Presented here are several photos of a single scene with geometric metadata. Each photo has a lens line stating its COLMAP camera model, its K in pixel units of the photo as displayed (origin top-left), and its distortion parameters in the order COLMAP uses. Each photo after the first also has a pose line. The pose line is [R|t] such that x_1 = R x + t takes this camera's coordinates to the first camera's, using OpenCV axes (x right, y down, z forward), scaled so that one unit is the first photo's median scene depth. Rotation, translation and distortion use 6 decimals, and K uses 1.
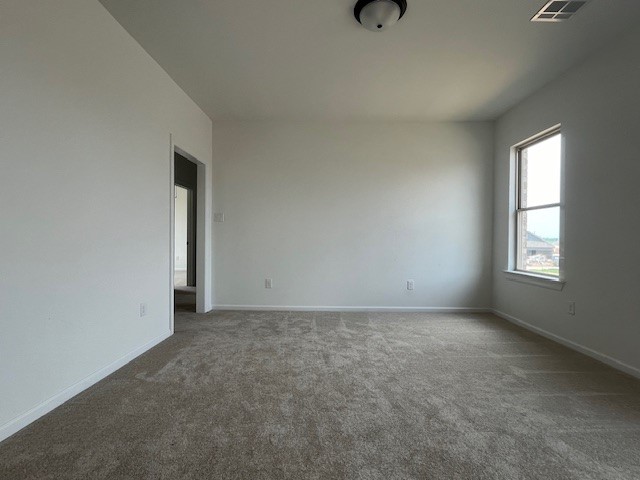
lens RADIAL K [[321.0, 0, 320.0], [0, 321.0, 240.0], [0, 0, 1]] dist [-0.004078, -0.000956]
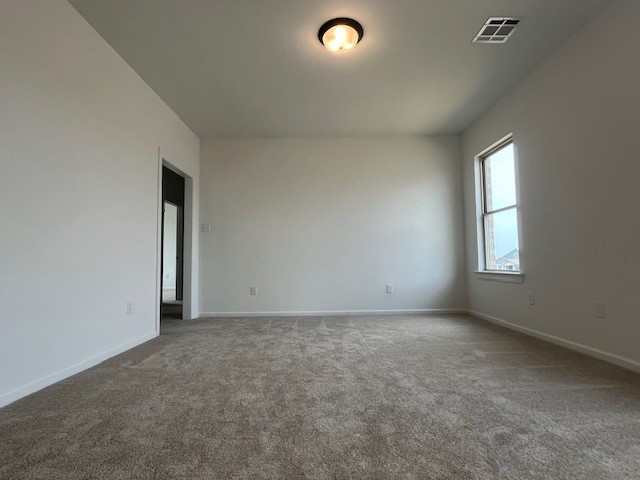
lens RADIAL K [[321.0, 0, 320.0], [0, 321.0, 240.0], [0, 0, 1]] dist [-0.004078, -0.000956]
pose [[0.999564, -0.021278, 0.020449, 0.063414], [0.022676, 0.997237, -0.070734, 0.087161], [-0.018887, 0.071167, 0.997286, -0.088327]]
